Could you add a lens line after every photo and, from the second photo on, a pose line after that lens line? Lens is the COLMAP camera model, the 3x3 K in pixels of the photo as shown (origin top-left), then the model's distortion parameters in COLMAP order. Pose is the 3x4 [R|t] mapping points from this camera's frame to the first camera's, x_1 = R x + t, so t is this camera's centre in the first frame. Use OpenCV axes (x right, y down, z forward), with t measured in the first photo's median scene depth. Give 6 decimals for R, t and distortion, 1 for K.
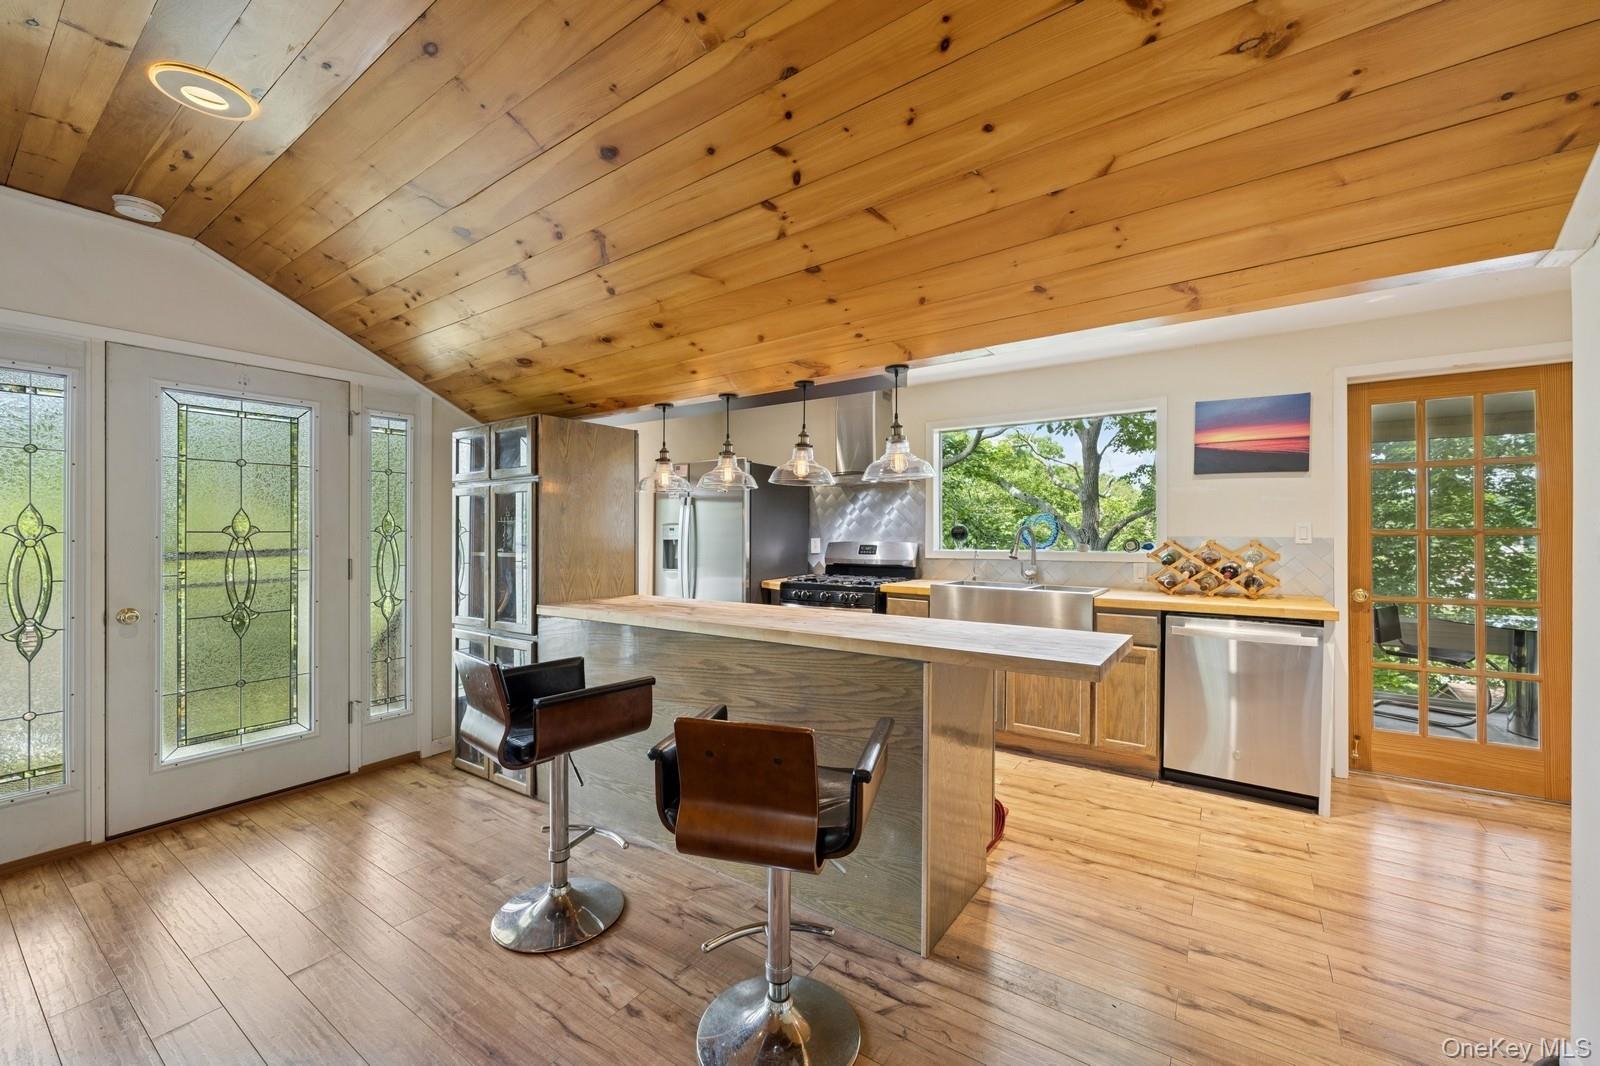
lens RADIAL K [[632.8, 0, 802.6], [0, 632.8, 524.3], [0, 0, 1]] dist [0.002129, 0.000113]
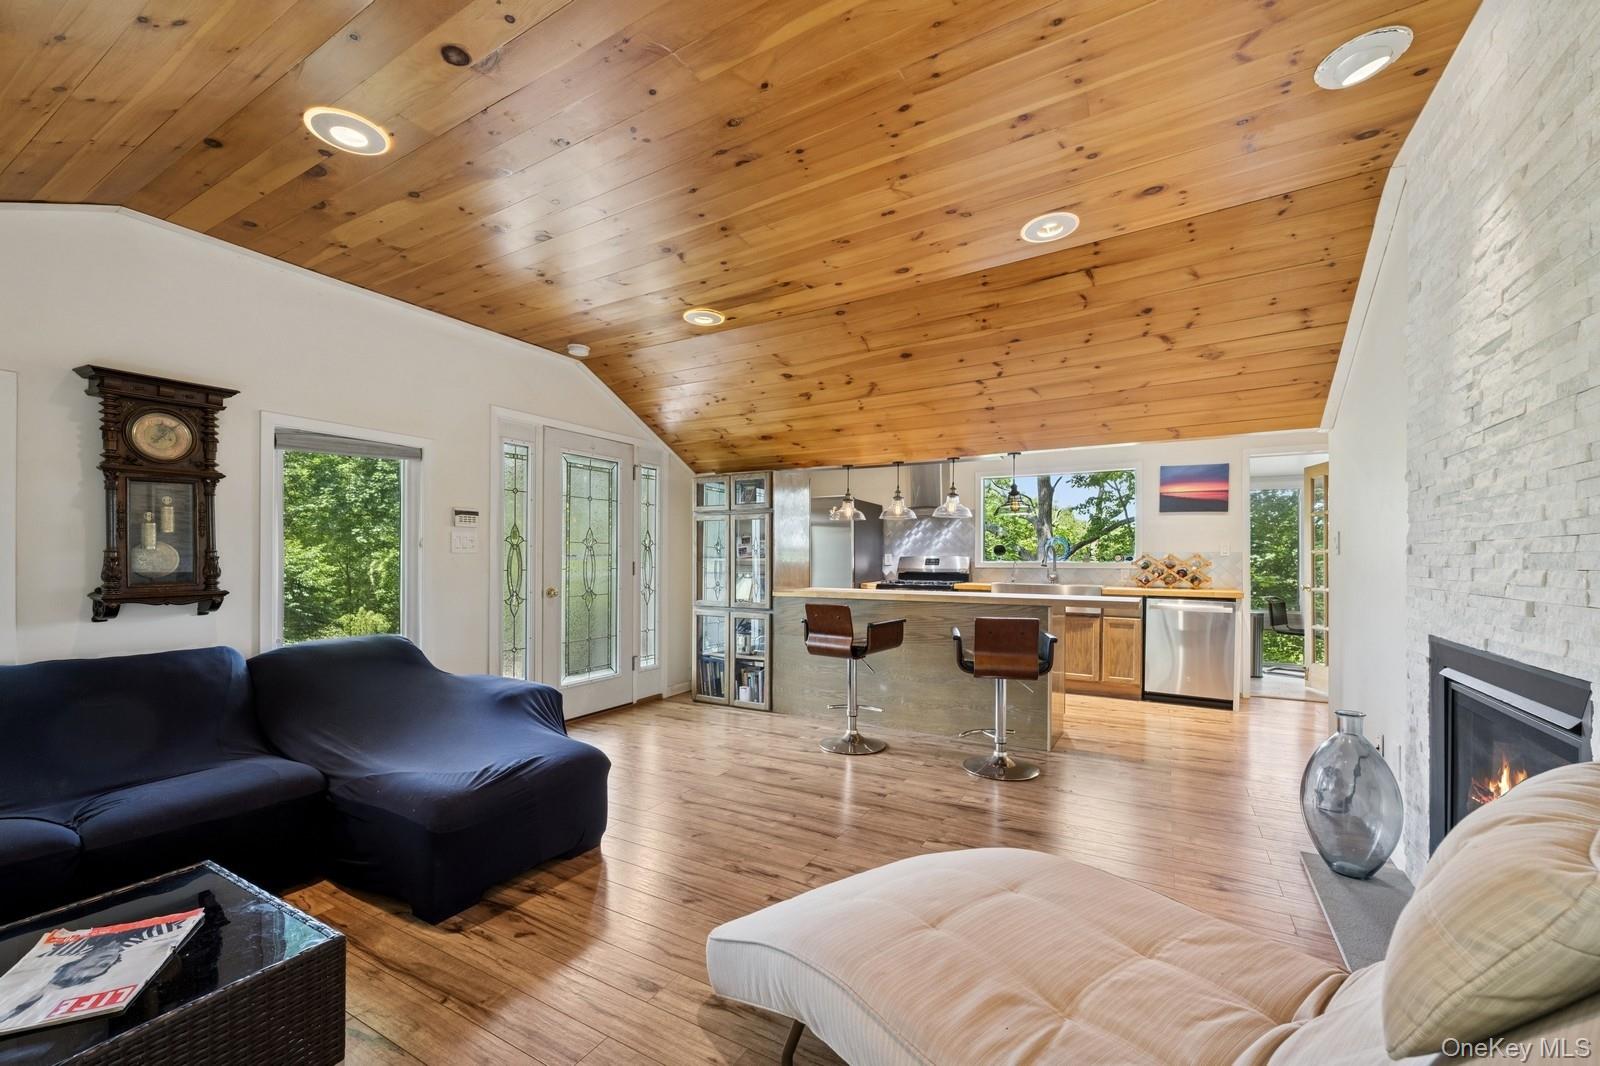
lens RADIAL K [[632.8, 0, 808.7], [0, 632.8, 544.3], [0, 0, 1]] dist [0.002129, 0.000113]
pose [[0.996178, 0.007190, 0.087054, -0.365337], [-0.006413, 0.999937, -0.009205, 0.020119], [-0.087115, 0.008612, 0.996161, -0.463248]]
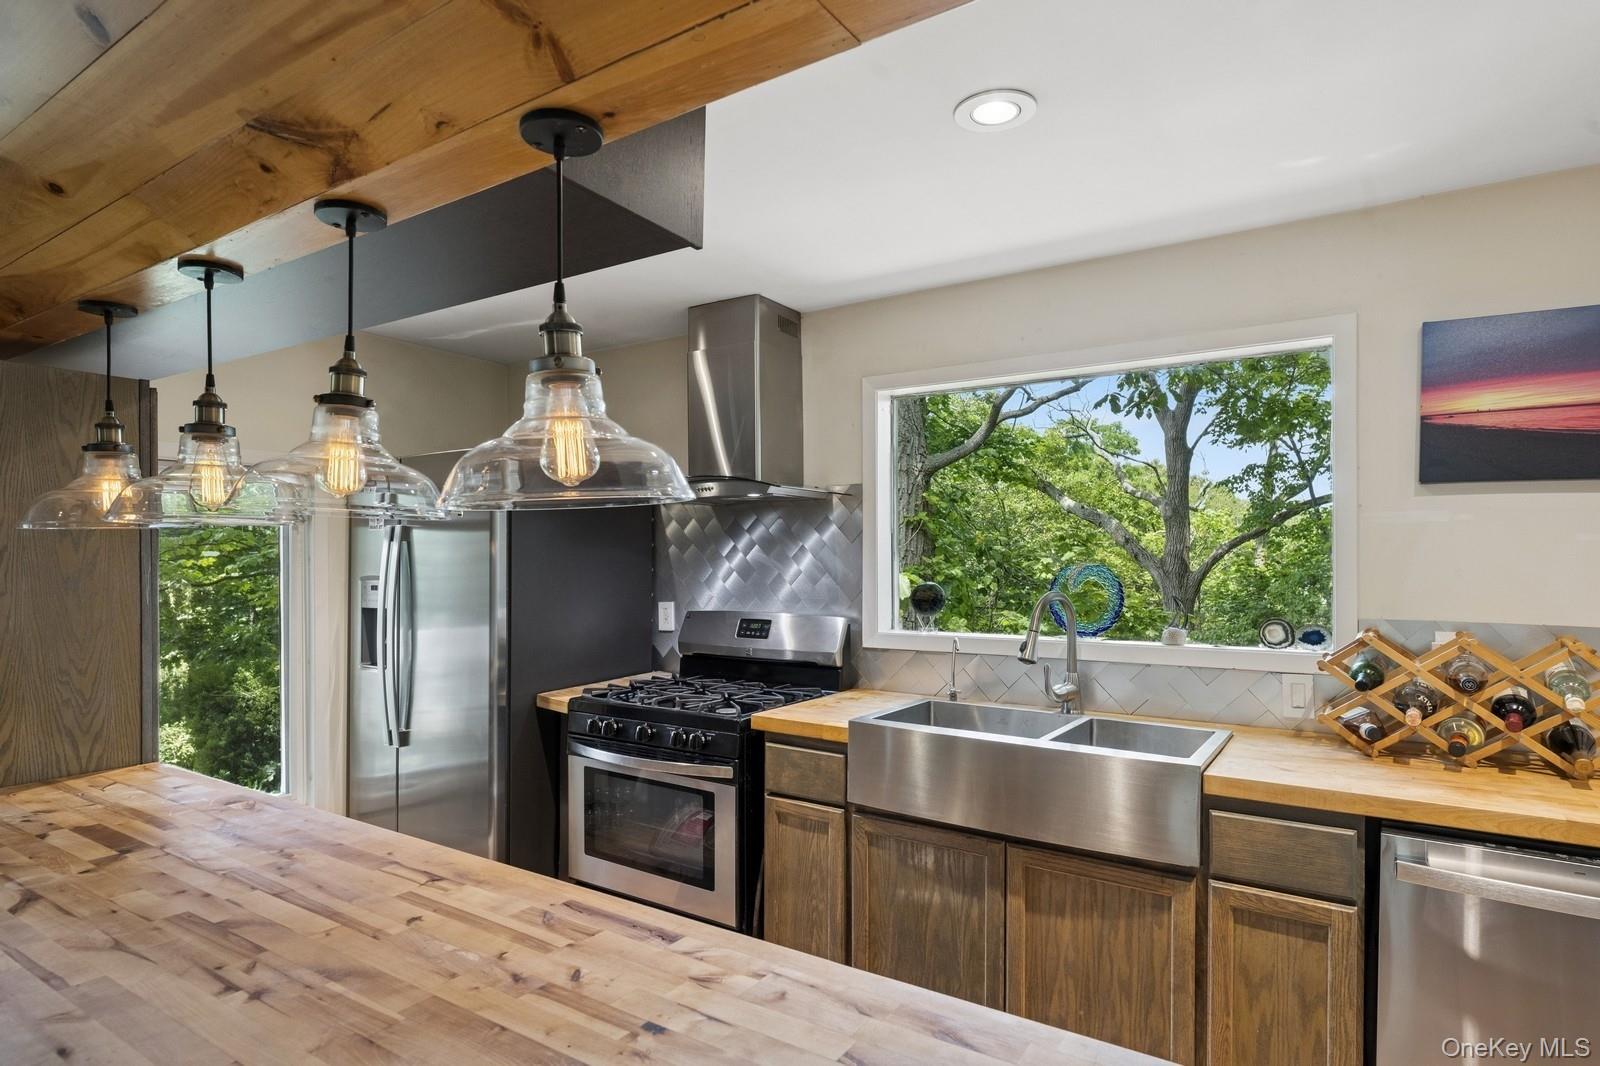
lens RADIAL K [[880.5, 0, 798.1], [0, 880.5, 544.6], [0, 0, 1]] dist [-0.002236, 0.000370]
pose [[0.999761, -0.001496, 0.021828, 0.153495], [0.001542, 0.999997, -0.002096, -0.032841], [-0.021824, 0.002129, 0.999760, 0.363083]]
